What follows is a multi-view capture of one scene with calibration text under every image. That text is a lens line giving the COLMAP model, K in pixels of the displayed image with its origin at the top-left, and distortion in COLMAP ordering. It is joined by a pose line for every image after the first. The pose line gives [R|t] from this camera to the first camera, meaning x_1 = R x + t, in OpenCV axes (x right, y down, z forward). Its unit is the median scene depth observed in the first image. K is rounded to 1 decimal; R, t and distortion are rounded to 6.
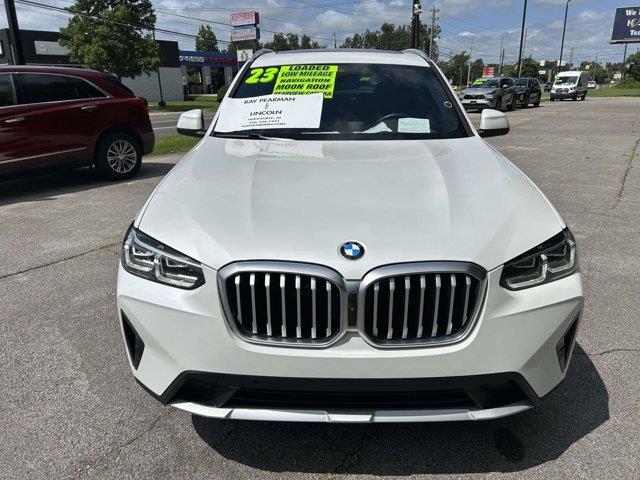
lens RADIAL K [[490.6, 0, 317.1], [0, 490.6, 238.0], [0, 0, 1]] dist [0.039541, -0.046805]
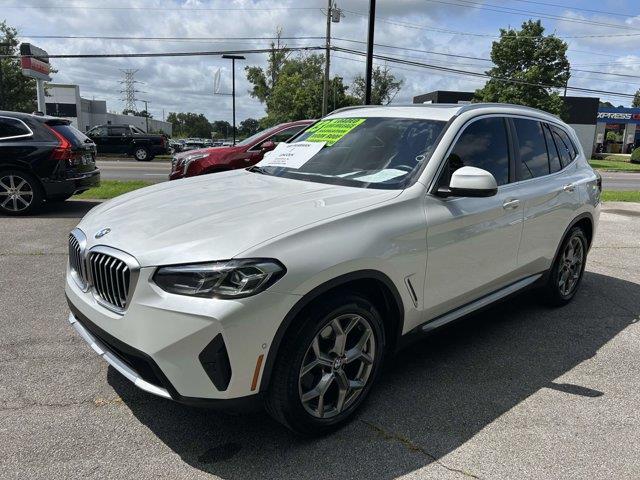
lens RADIAL K [[490.6, 0, 322.5], [0, 490.6, 245.1], [0, 0, 1]] dist [0.039541, -0.046805]
pose [[0.679741, 0.183812, -0.710046, 0.851637], [-0.249193, 0.968378, 0.012130, -0.067196], [0.689823, 0.168693, 0.704050, 0.213318]]
